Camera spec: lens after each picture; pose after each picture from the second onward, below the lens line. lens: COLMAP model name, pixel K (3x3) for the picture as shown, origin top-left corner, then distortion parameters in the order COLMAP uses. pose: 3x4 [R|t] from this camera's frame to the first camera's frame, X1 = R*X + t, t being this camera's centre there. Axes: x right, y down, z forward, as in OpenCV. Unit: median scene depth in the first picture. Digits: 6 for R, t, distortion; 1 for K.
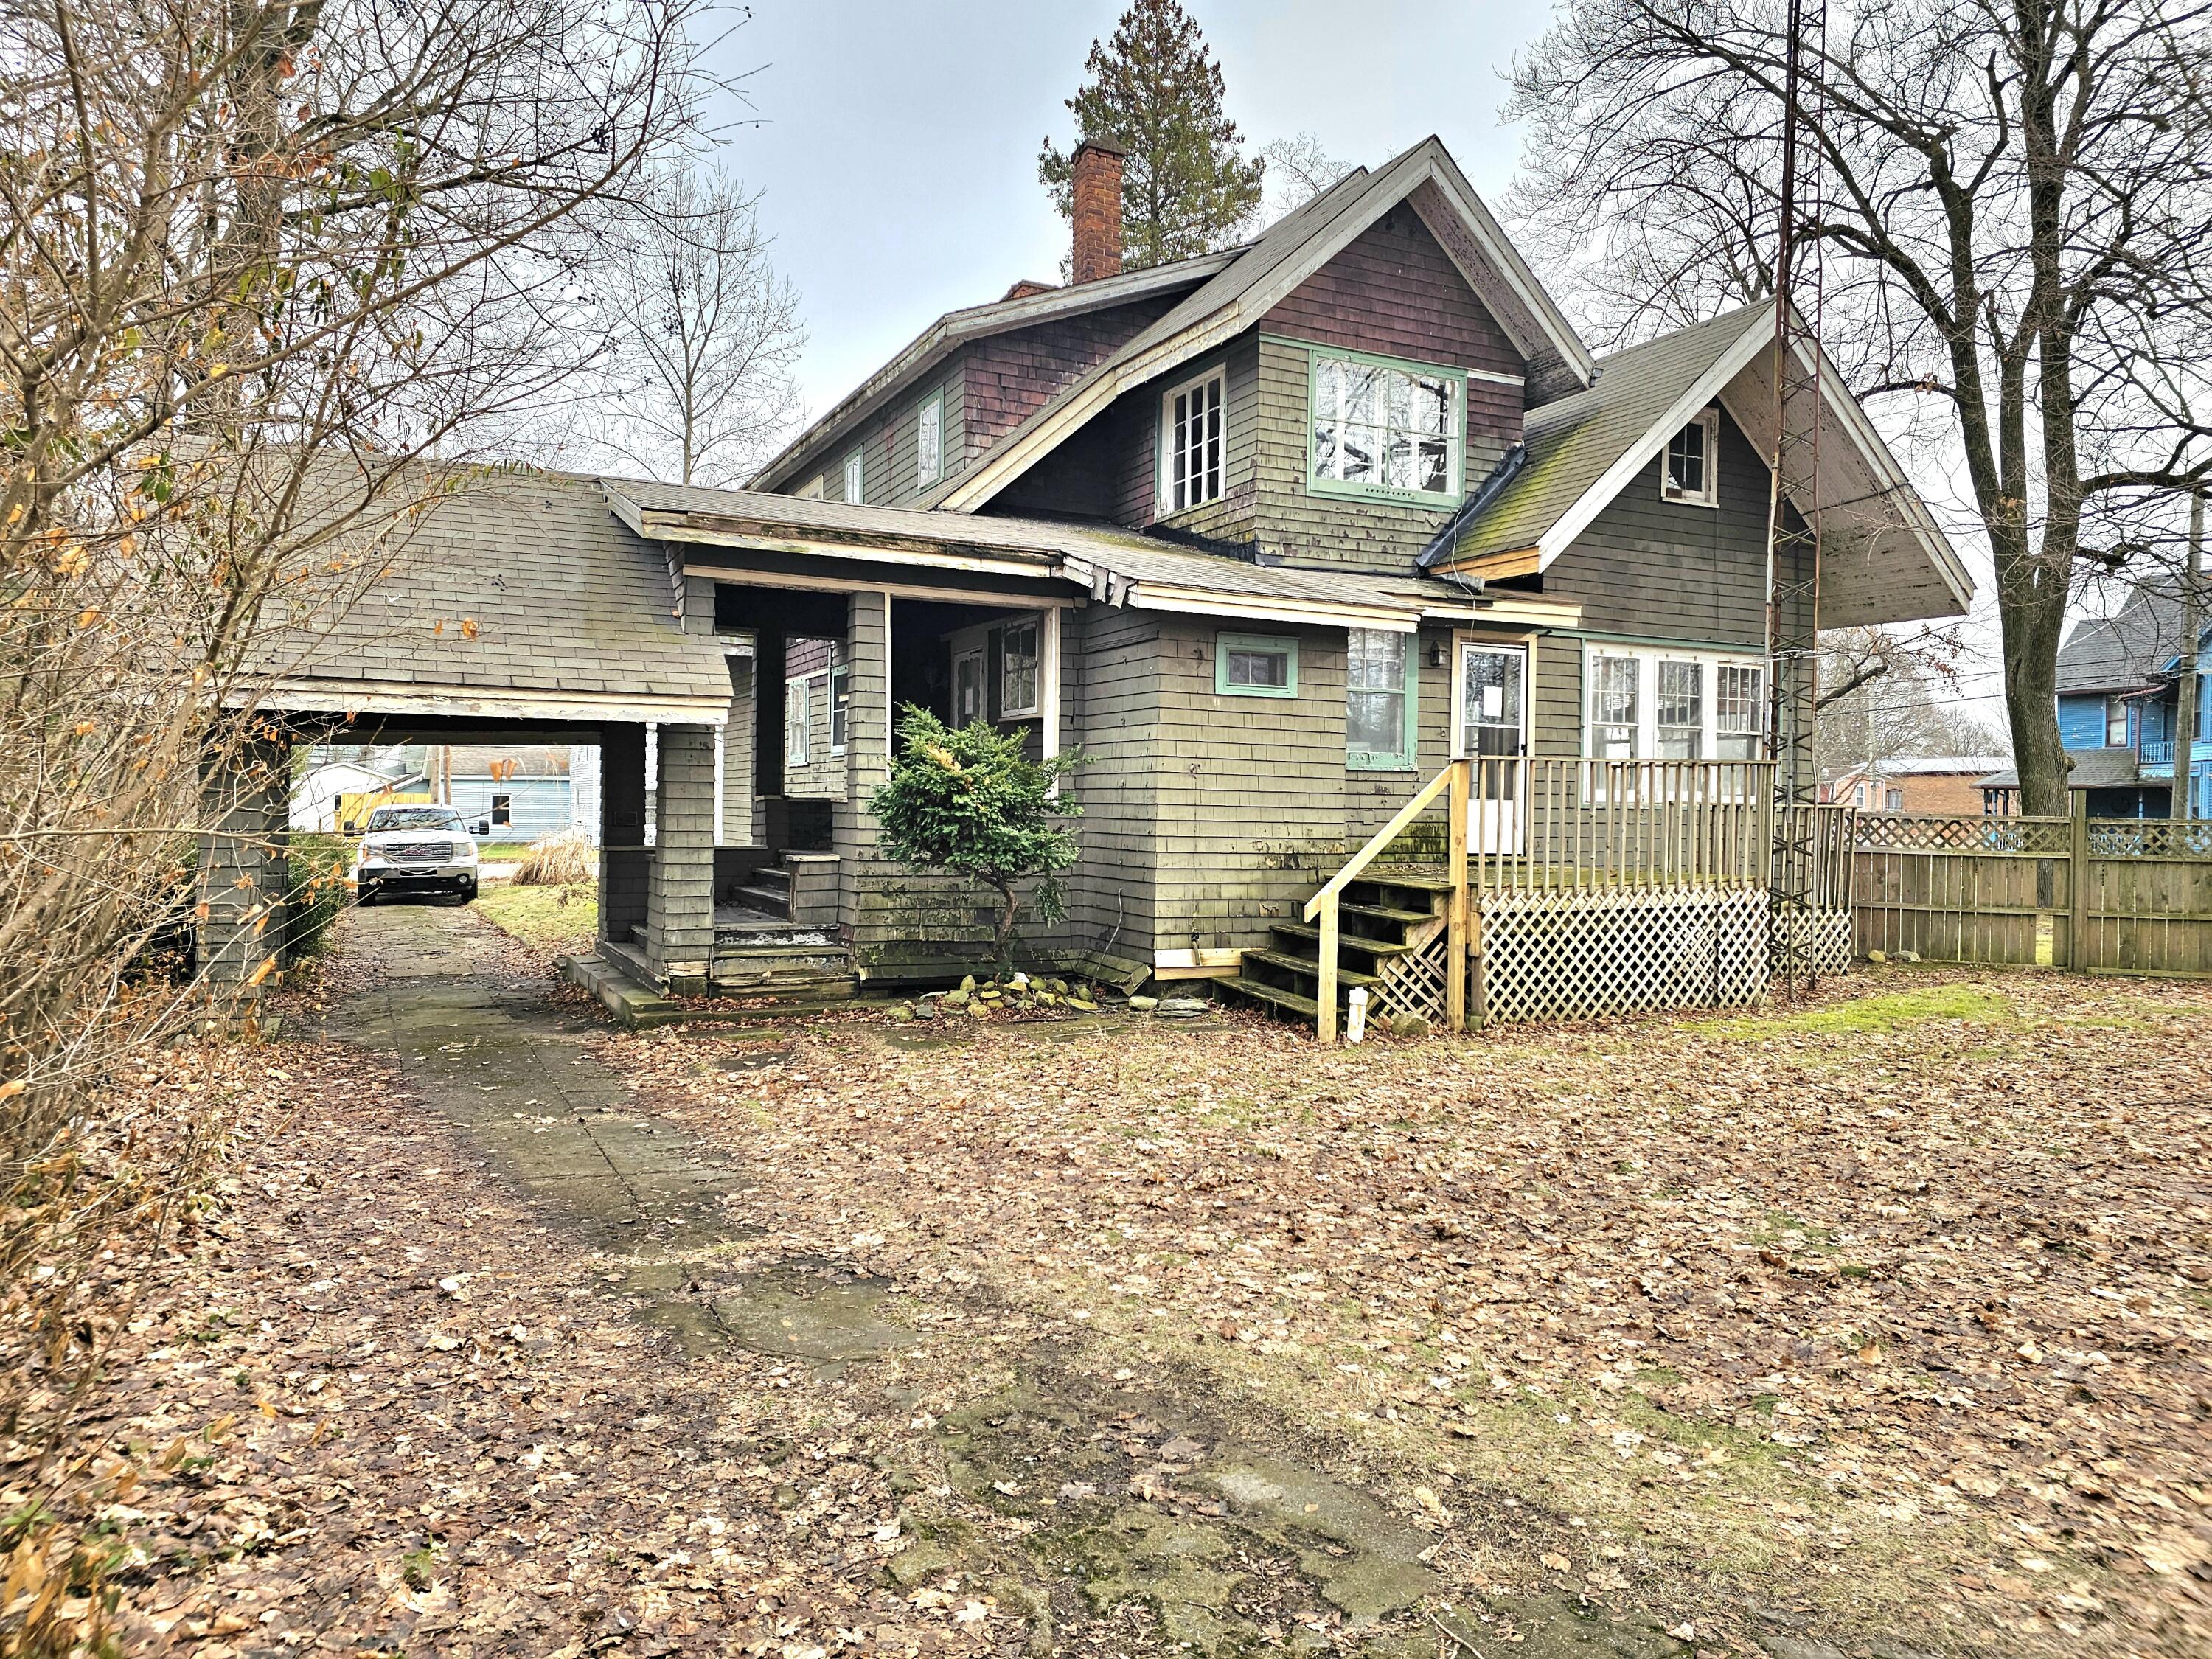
lens RADIAL K [[1473.9, 0, 1112.1], [0, 1473.9, 815.4], [0, 0, 1]] dist [0.004964, -0.003952]
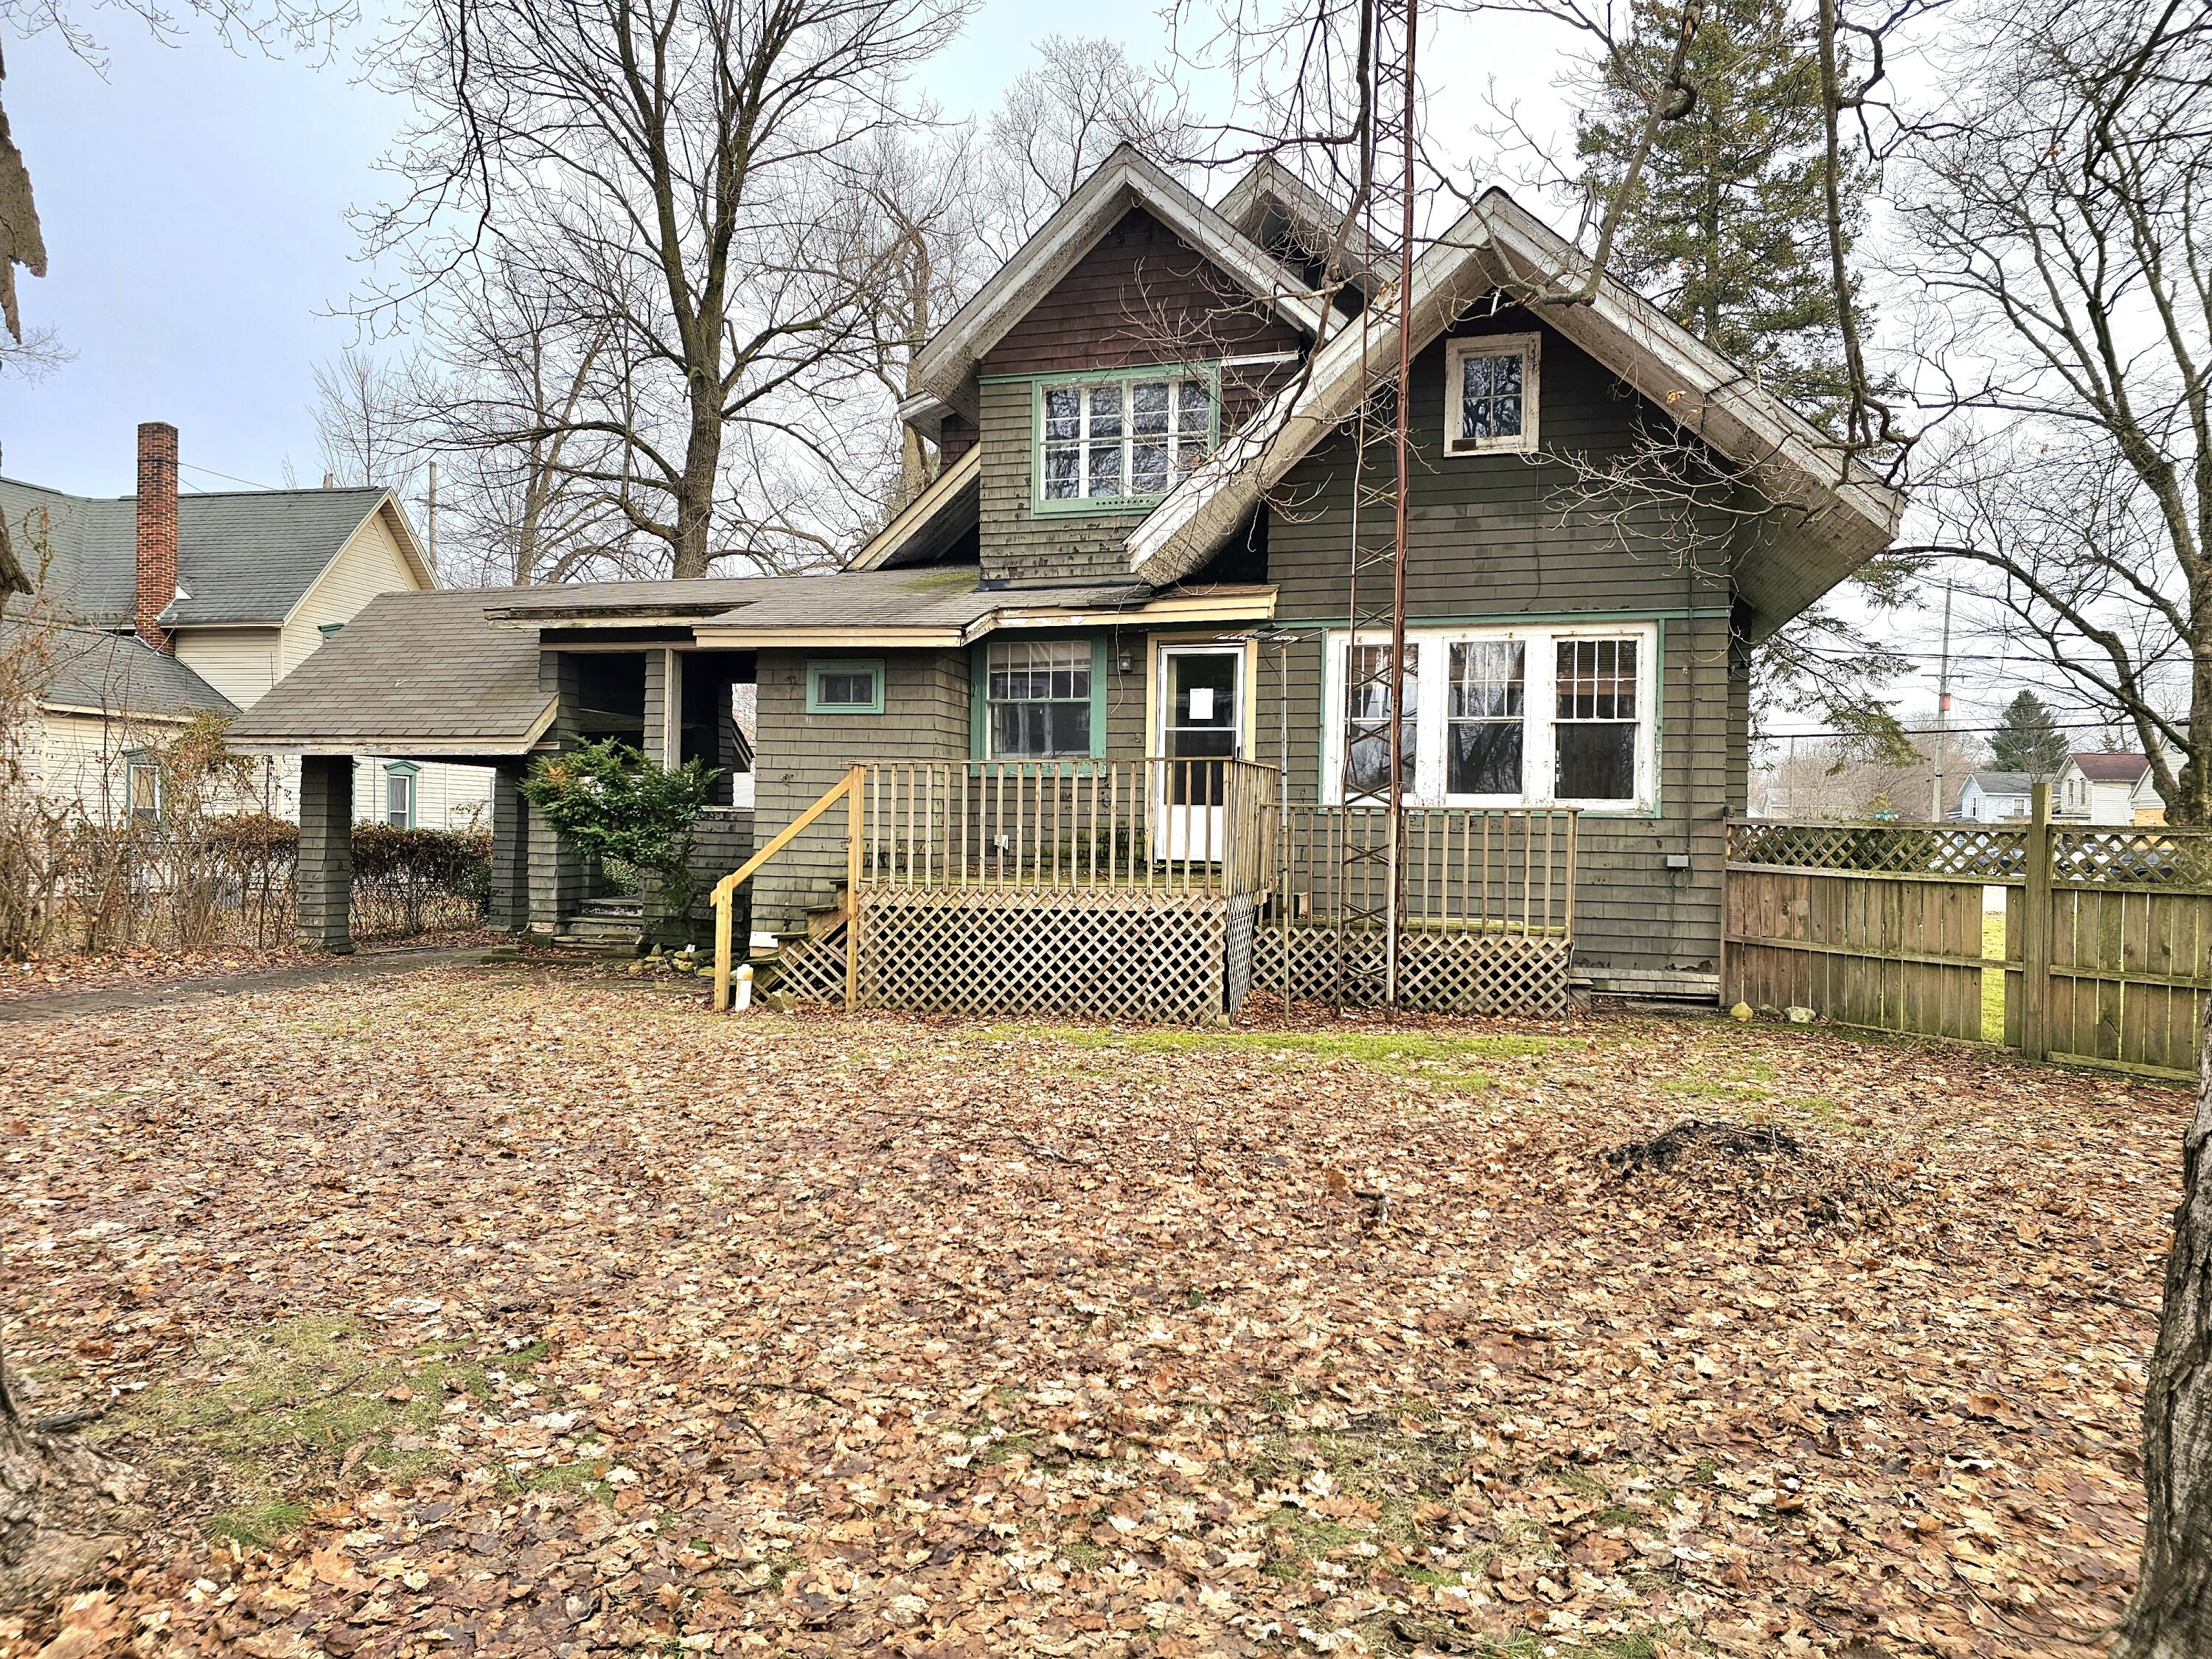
lens RADIAL K [[1473.9, 0, 1115.1], [0, 1473.9, 842.1], [0, 0, 1]] dist [0.004964, -0.003952]
pose [[0.747078, 0.006650, -0.664703, 0.887729], [-0.007935, 0.999968, 0.001086, 0.013096], [0.664689, 0.004463, 0.747107, 0.253345]]
